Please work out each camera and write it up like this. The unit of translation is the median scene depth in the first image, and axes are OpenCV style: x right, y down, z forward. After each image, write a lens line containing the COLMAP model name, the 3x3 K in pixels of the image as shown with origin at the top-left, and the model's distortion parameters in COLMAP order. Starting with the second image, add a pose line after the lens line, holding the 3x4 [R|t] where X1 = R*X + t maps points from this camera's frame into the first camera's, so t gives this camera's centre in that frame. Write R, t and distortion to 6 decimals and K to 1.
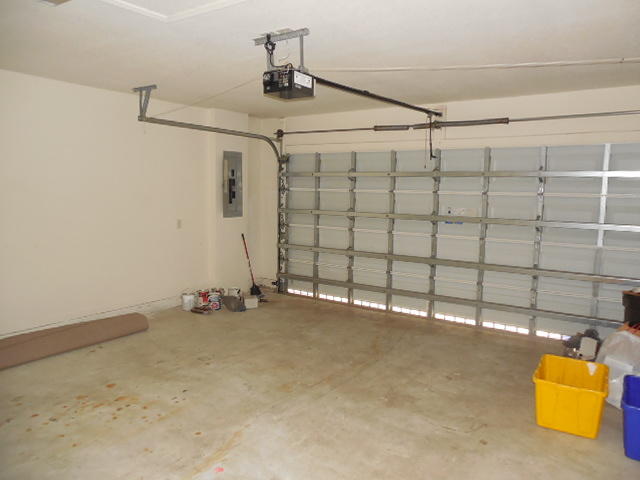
lens RADIAL K [[482.8, 0, 320.0], [0, 482.8, 240.0], [0, 0, 1]] dist [0.005500, -0.002494]
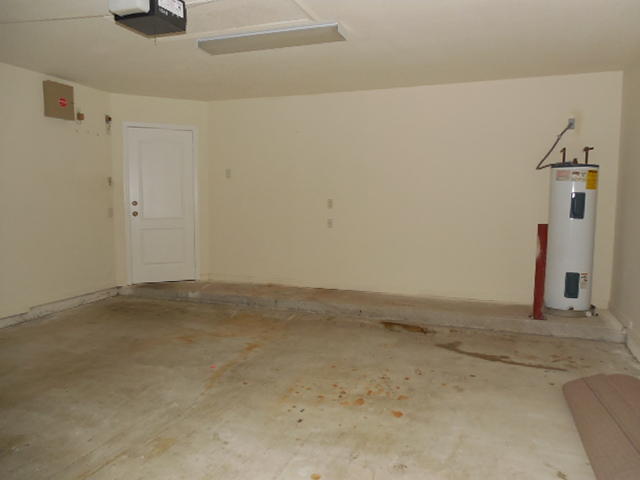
lens RADIAL K [[482.8, 0, 320.0], [0, 482.8, 240.0], [0, 0, 1]] dist [0.005500, -0.002494]
pose [[-0.970937, 0.004031, -0.239302, -0.137414], [-0.041972, 0.981496, 0.186826, -0.127196], [0.235627, 0.191440, -0.952801, 1.824360]]
